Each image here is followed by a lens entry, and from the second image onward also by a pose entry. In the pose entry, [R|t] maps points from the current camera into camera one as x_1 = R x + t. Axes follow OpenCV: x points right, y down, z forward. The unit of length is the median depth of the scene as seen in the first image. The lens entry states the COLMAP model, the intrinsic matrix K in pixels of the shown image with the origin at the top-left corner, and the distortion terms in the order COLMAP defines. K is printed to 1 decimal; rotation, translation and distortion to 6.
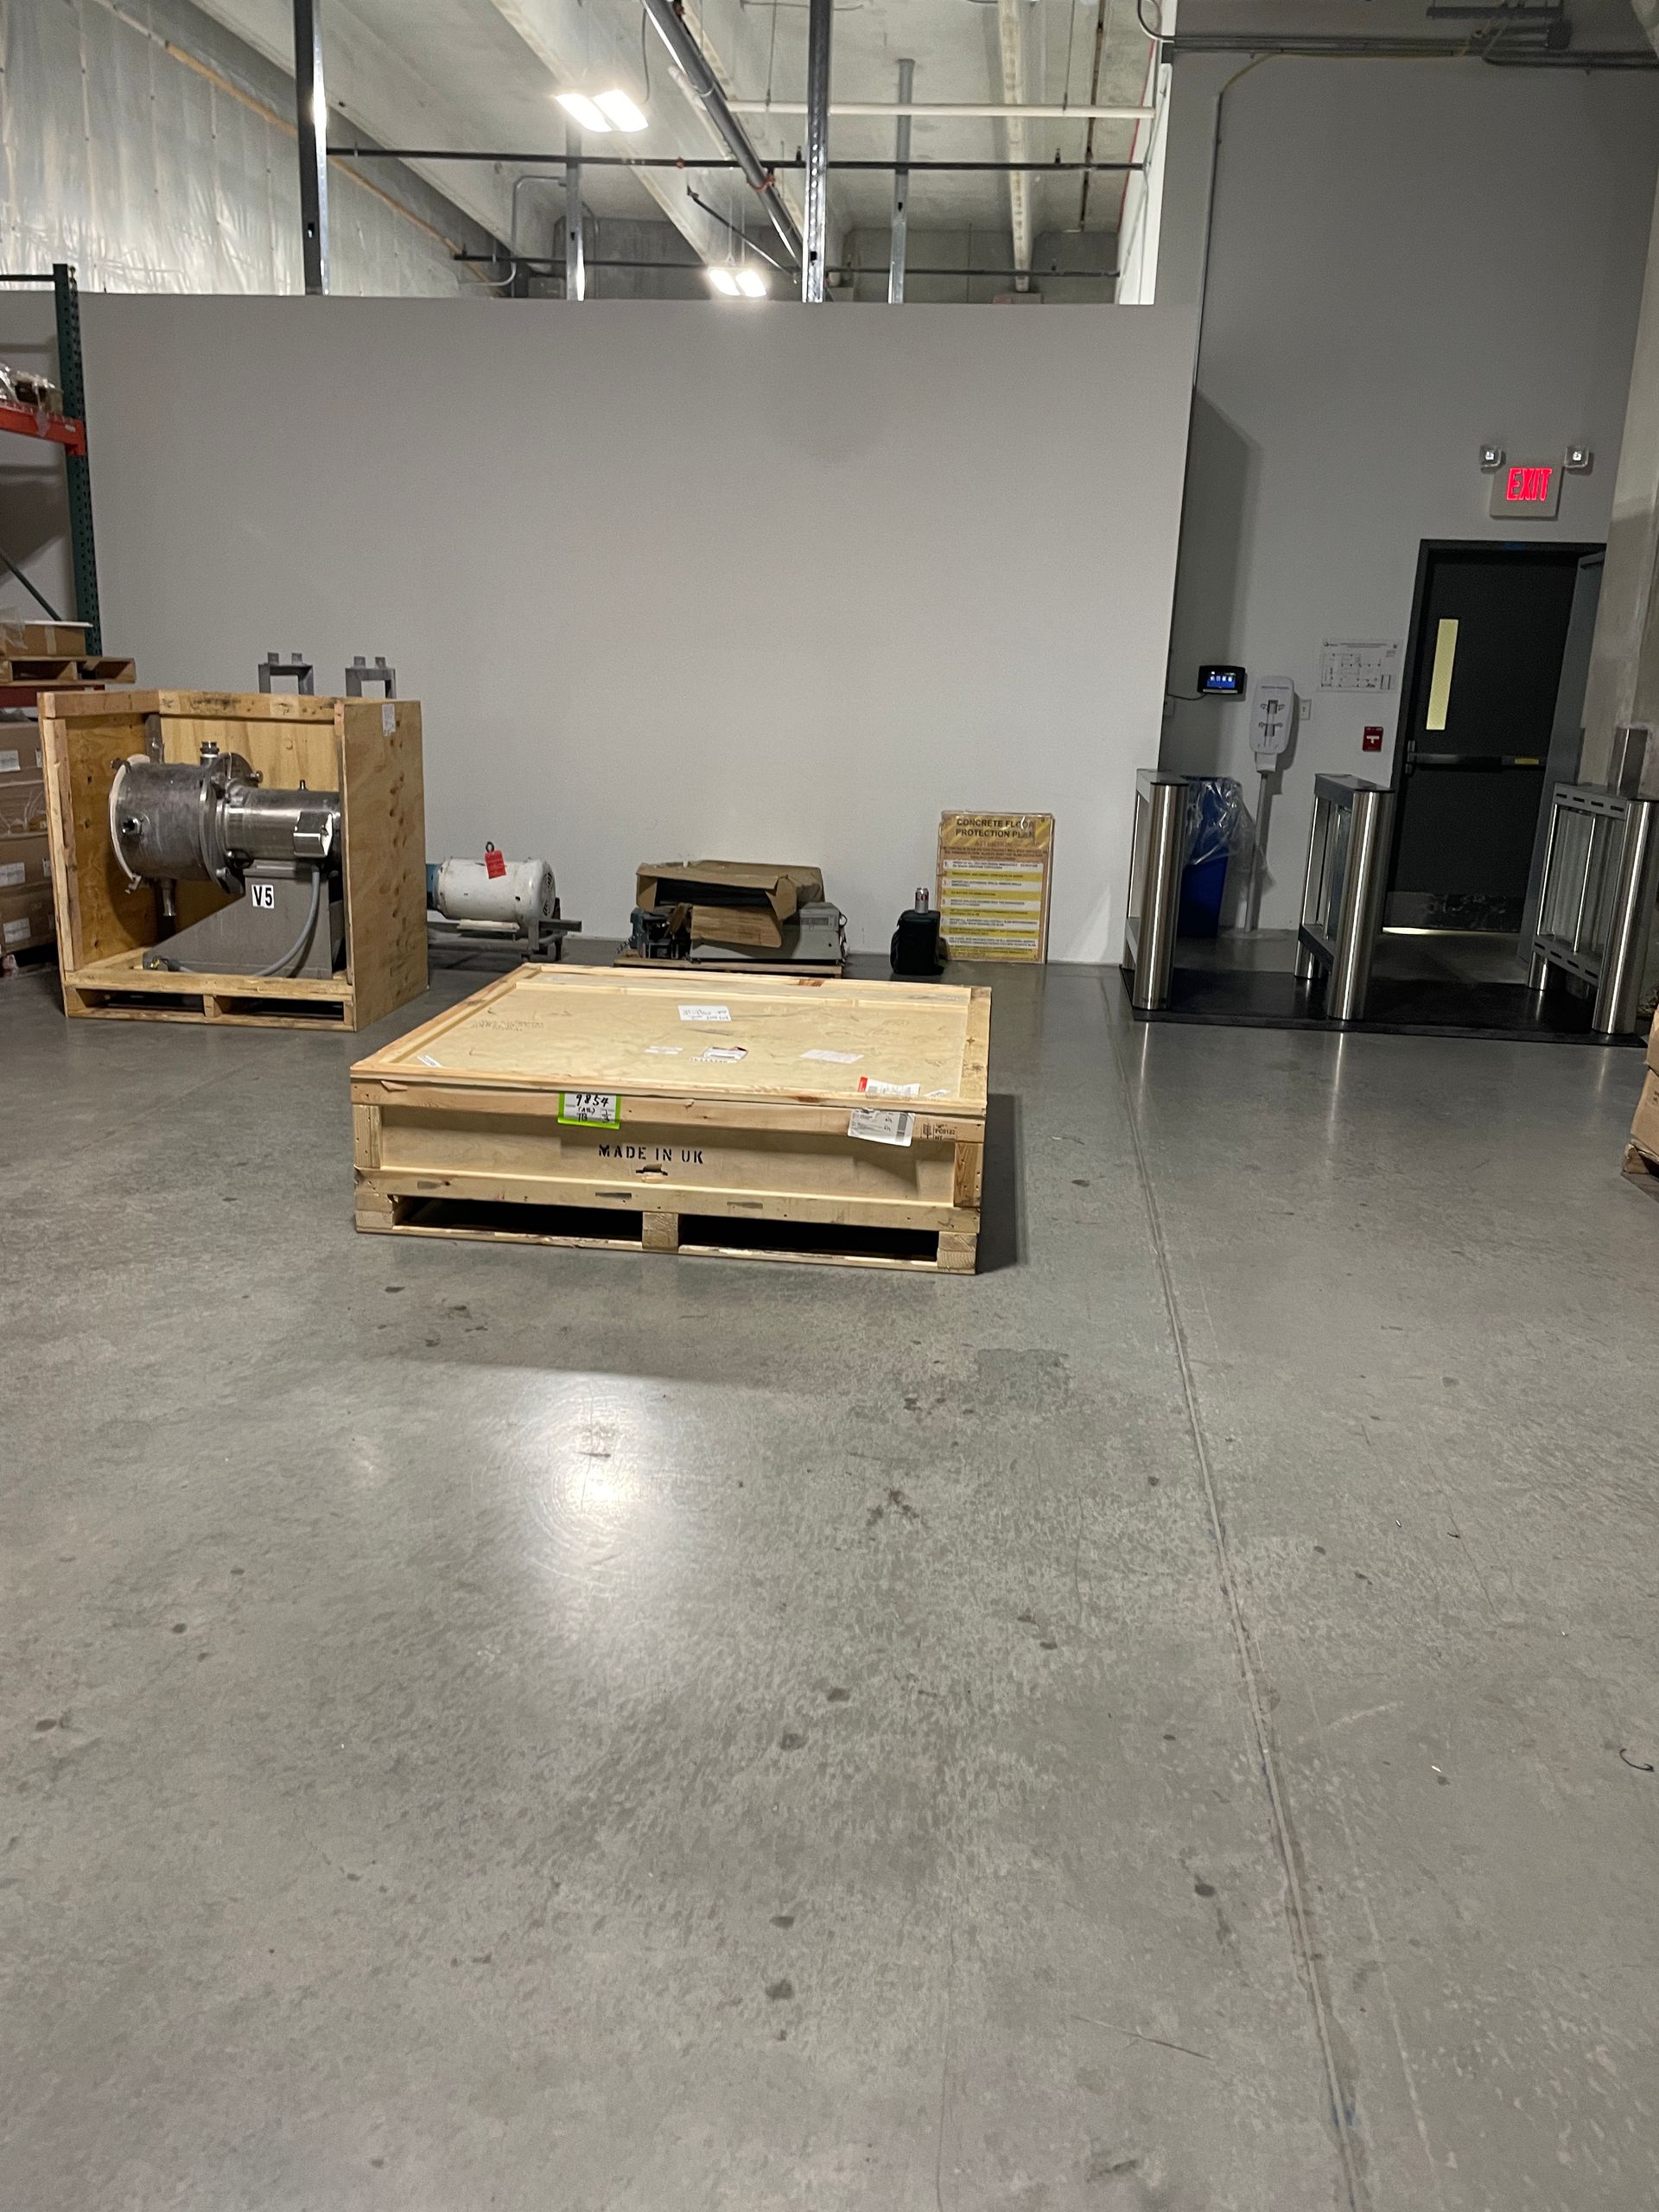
lens RADIAL K [[1661.7, 0, 839.5], [0, 1661.7, 1107.6], [0, 0, 1]] dist [0.090949, -0.115964]
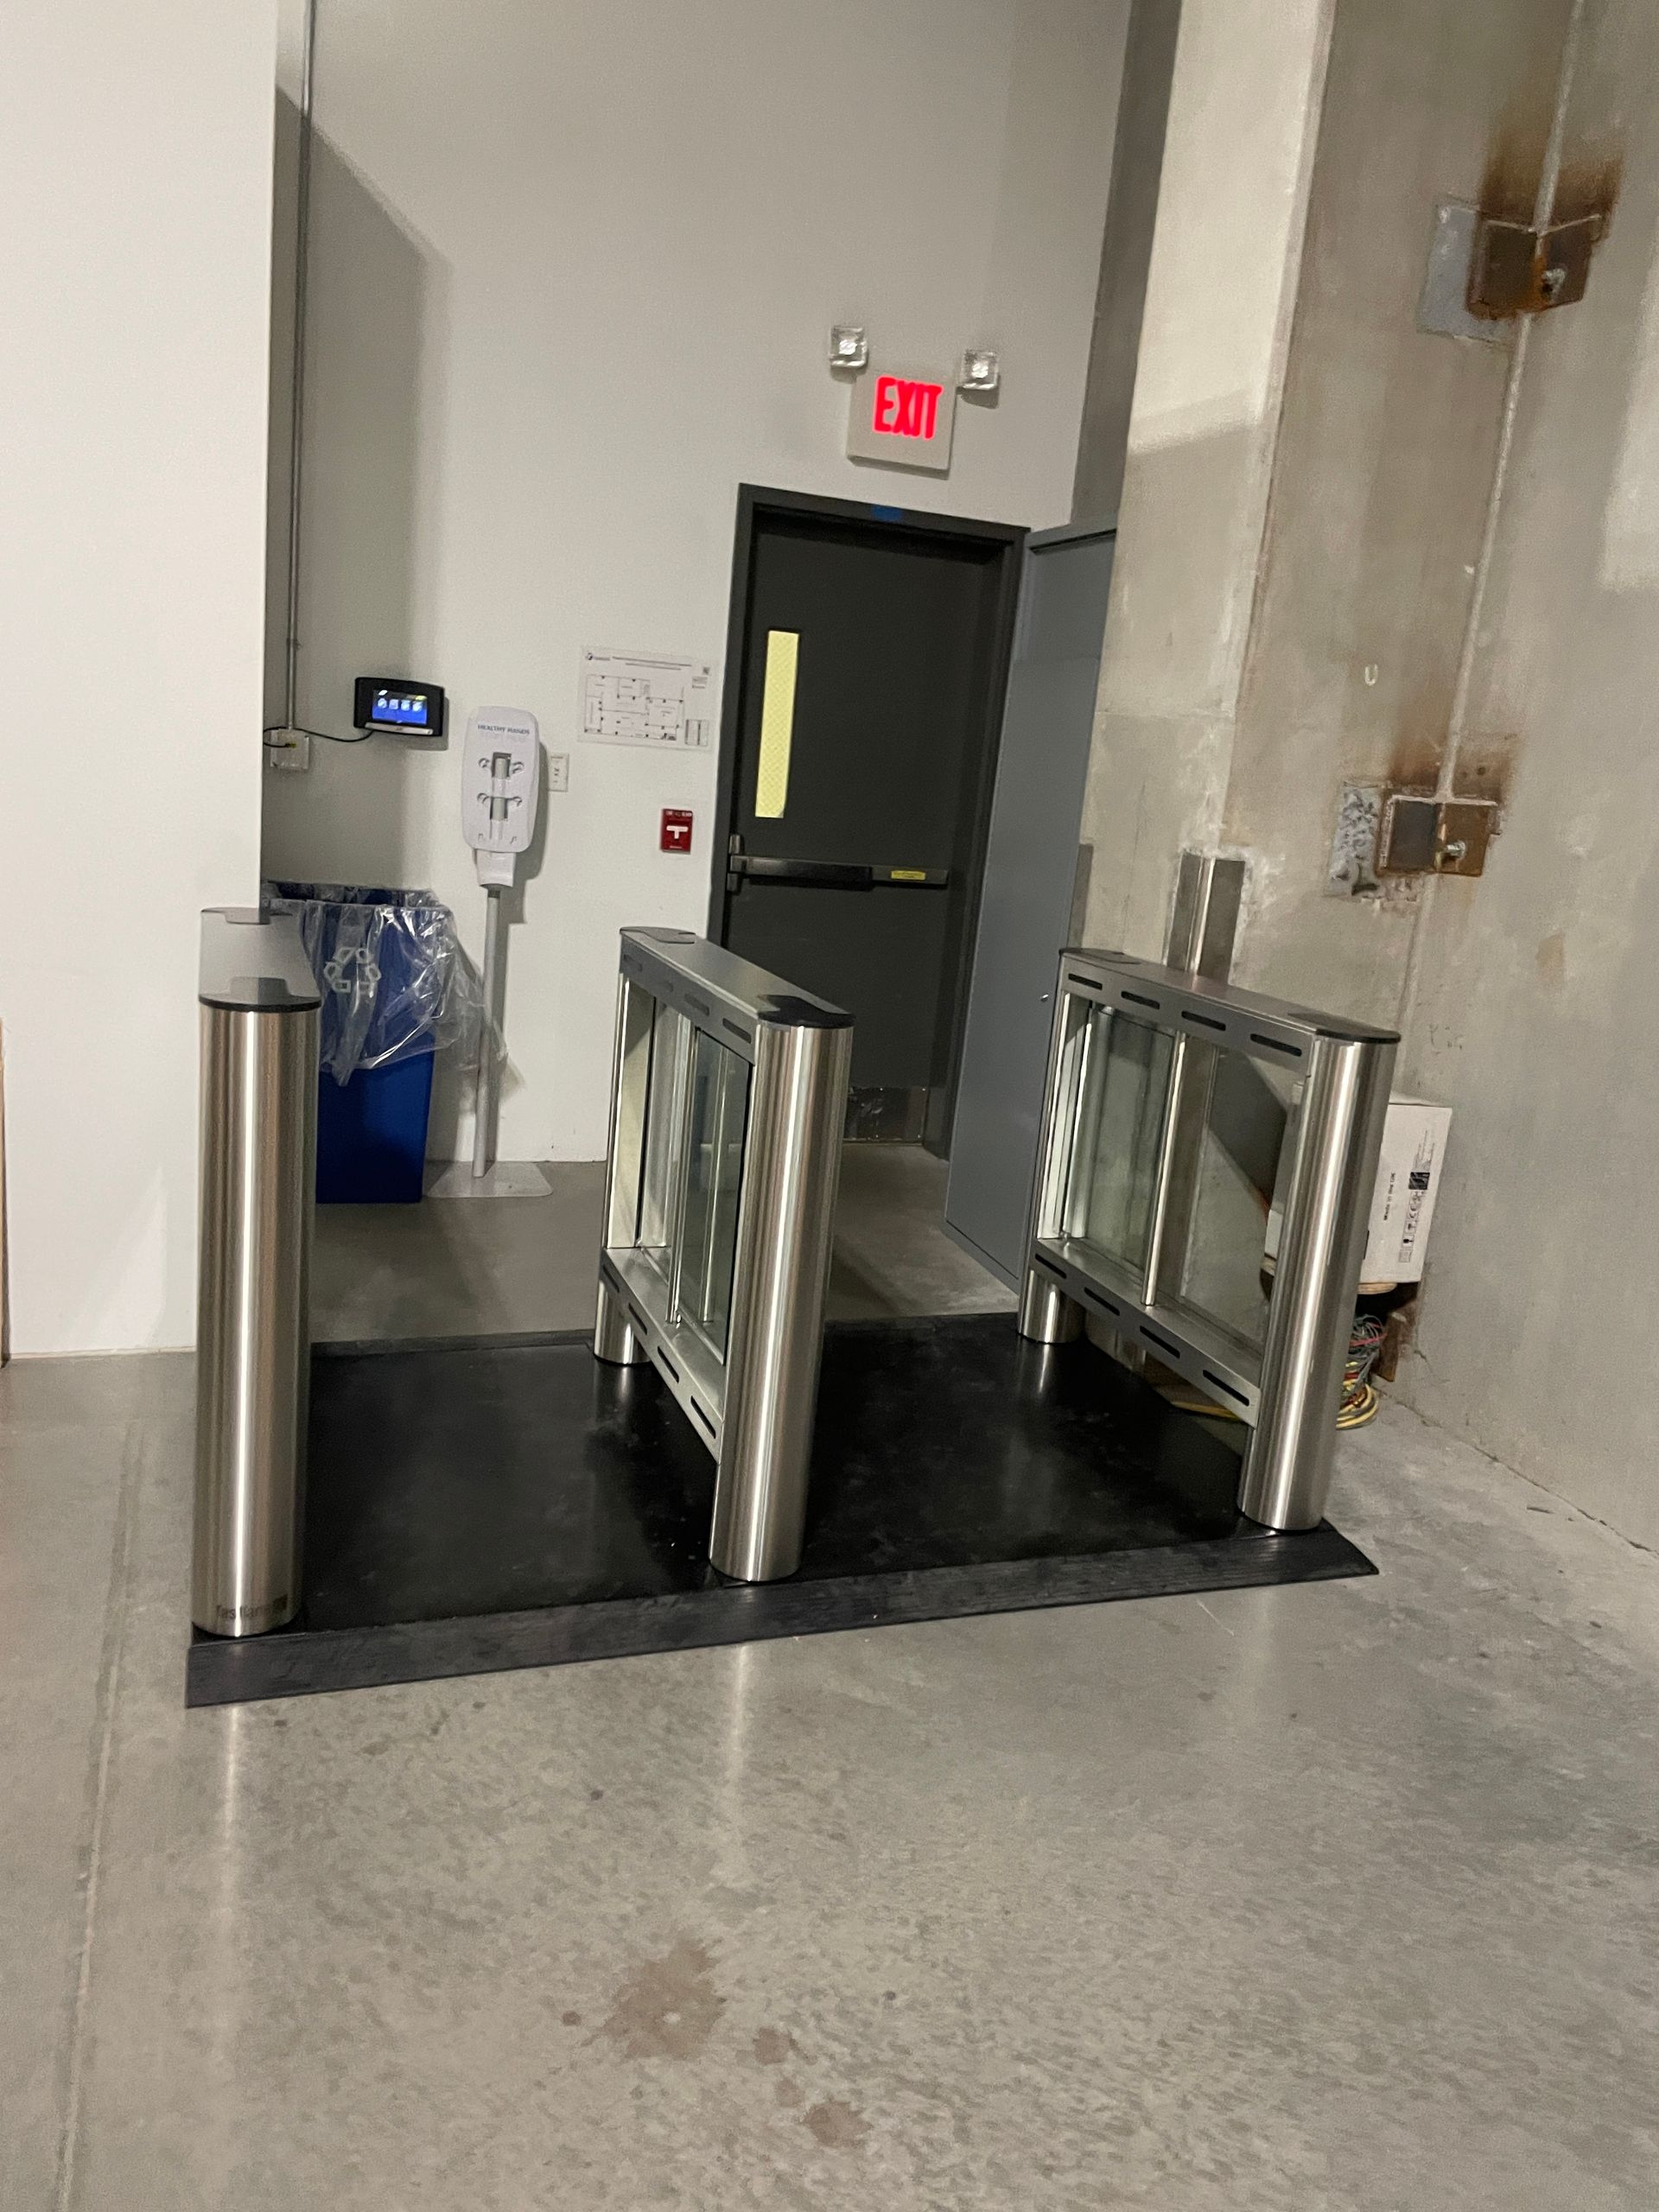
lens RADIAL K [[1661.7, 0, 828.2], [0, 1661.7, 1111.9], [0, 0, 1]] dist [0.090949, -0.115964]
pose [[0.896851, -0.047370, 0.439790, 0.112178], [0.053486, 0.998567, -0.001516, -0.122151], [-0.439088, 0.024882, 0.898099, 0.478631]]
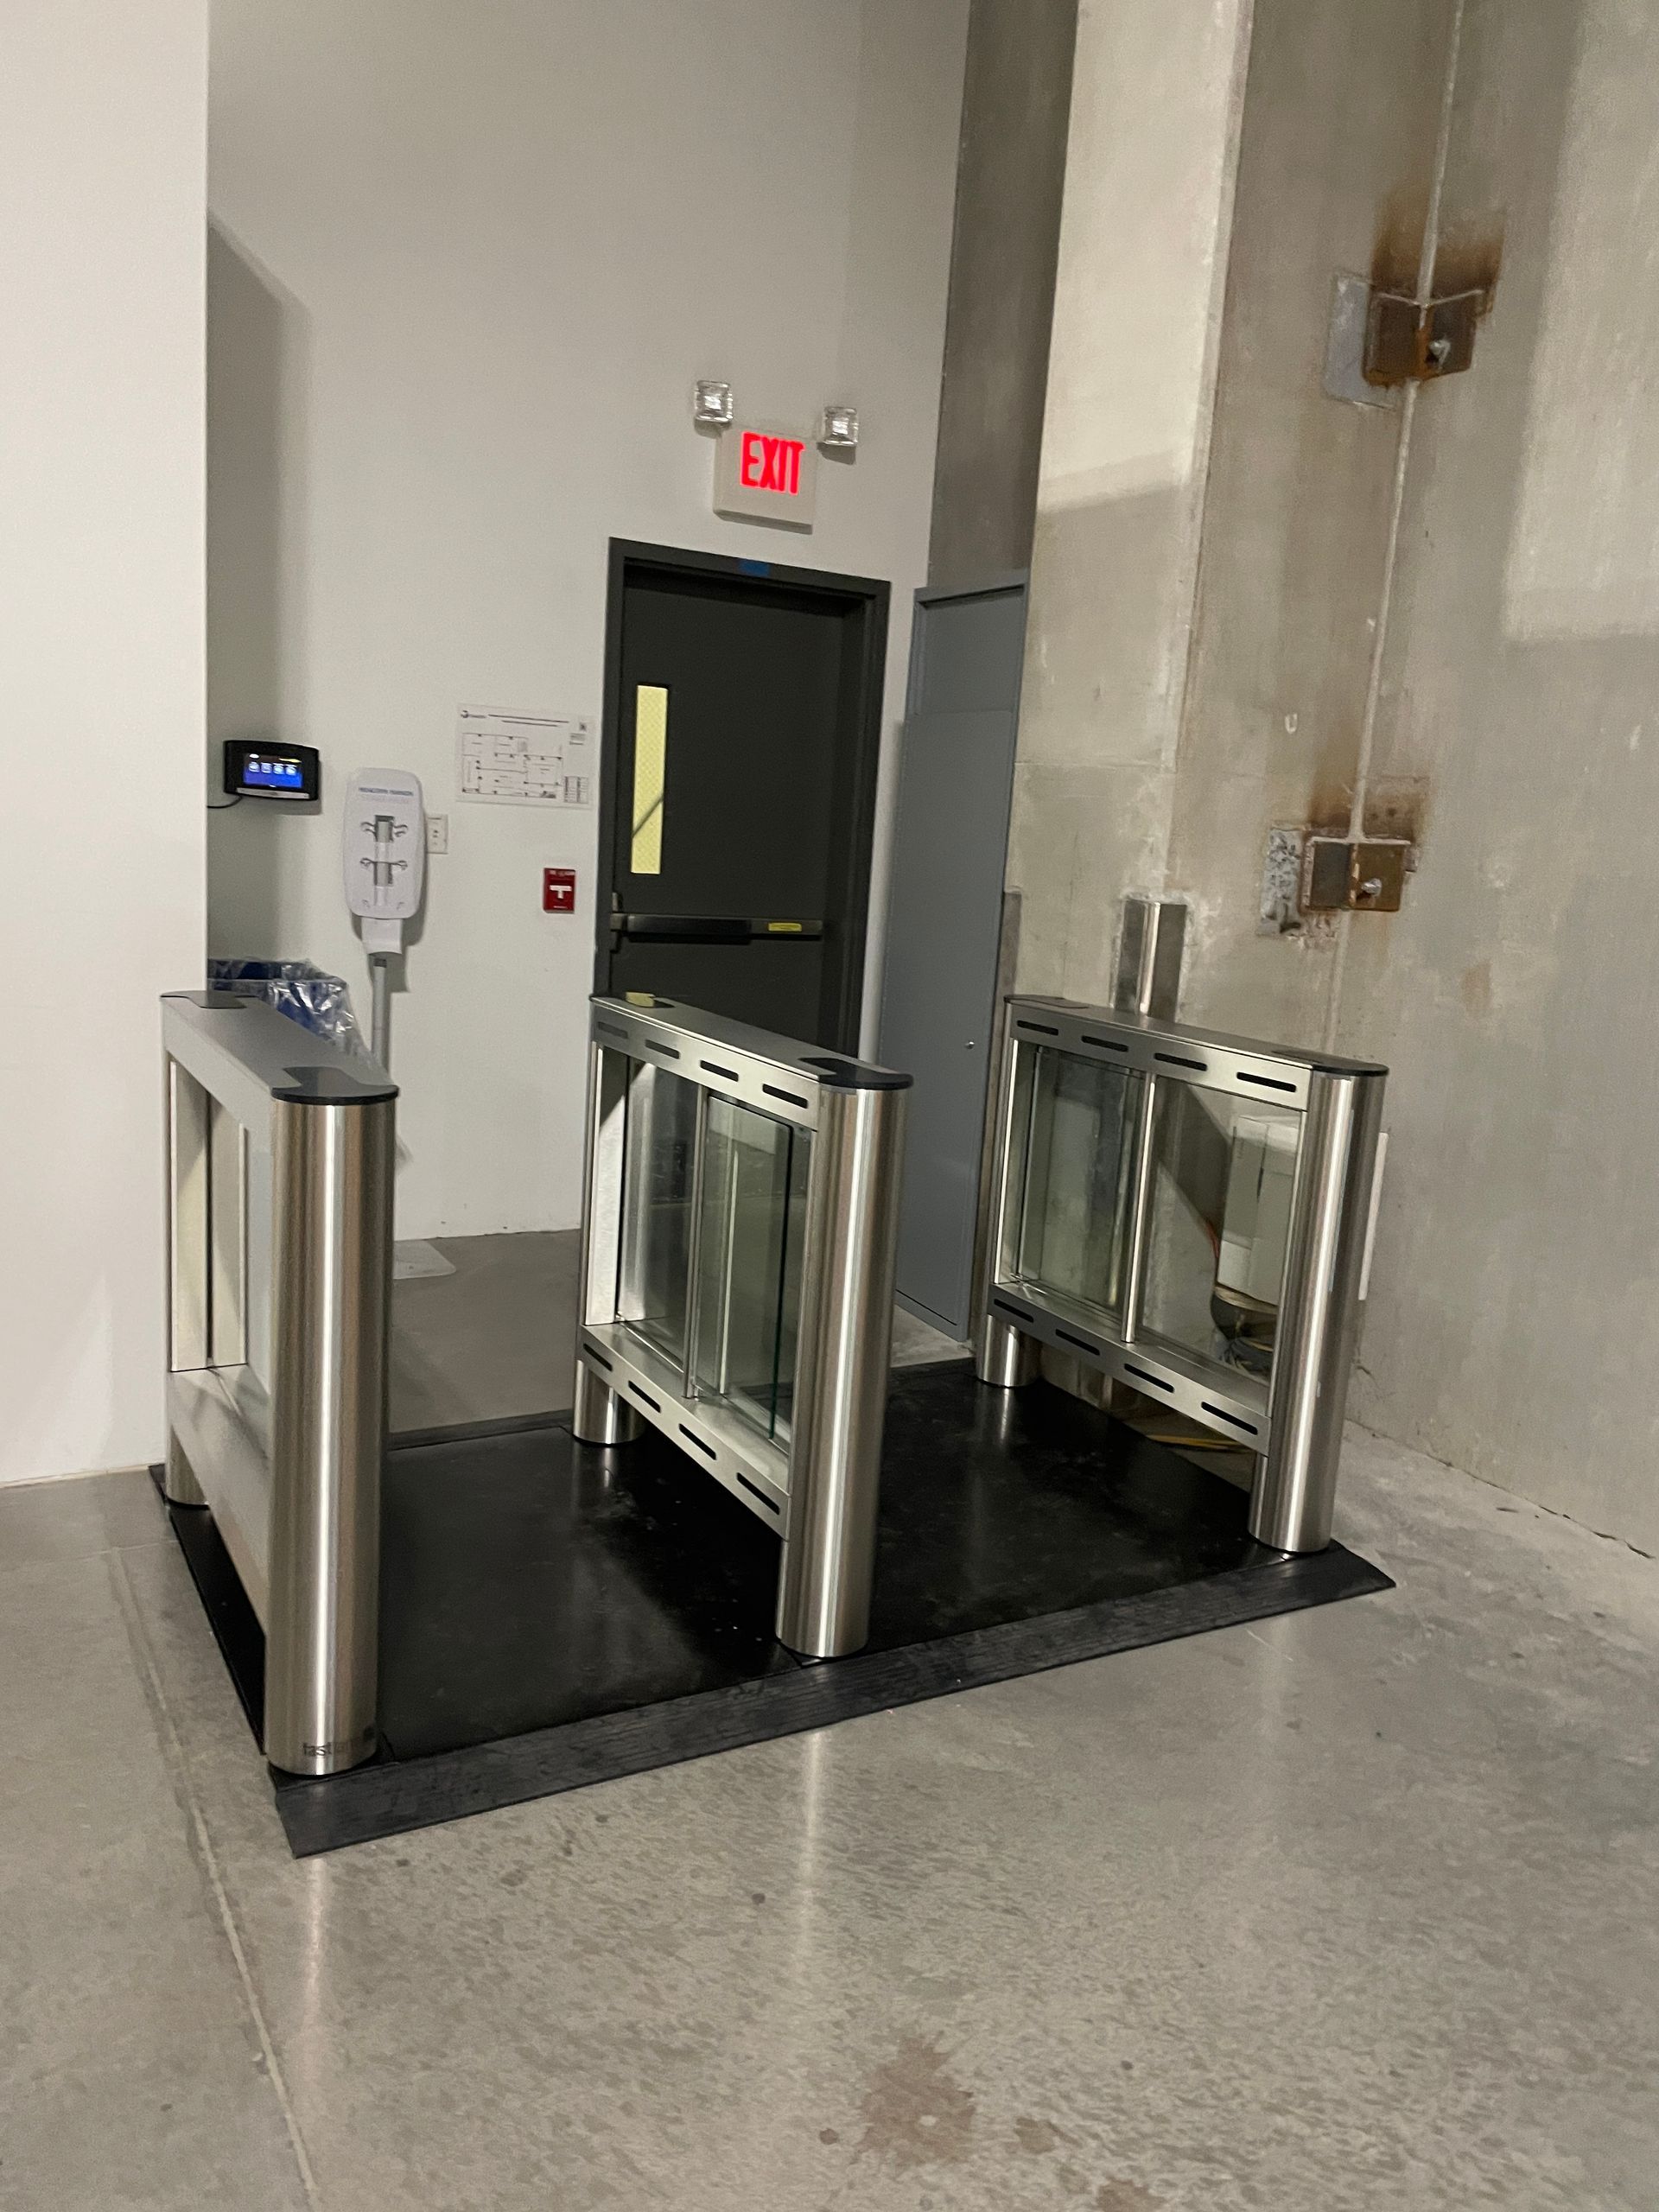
lens RADIAL K [[1661.7, 0, 831.2], [0, 1661.7, 1128.4], [0, 0, 1]] dist [0.090949, -0.115964]
pose [[0.813278, -0.087180, 0.575307, 0.067316], [0.110357, 0.993877, -0.005397, -0.129857], [-0.571314, 0.067878, 0.817920, 0.509046]]
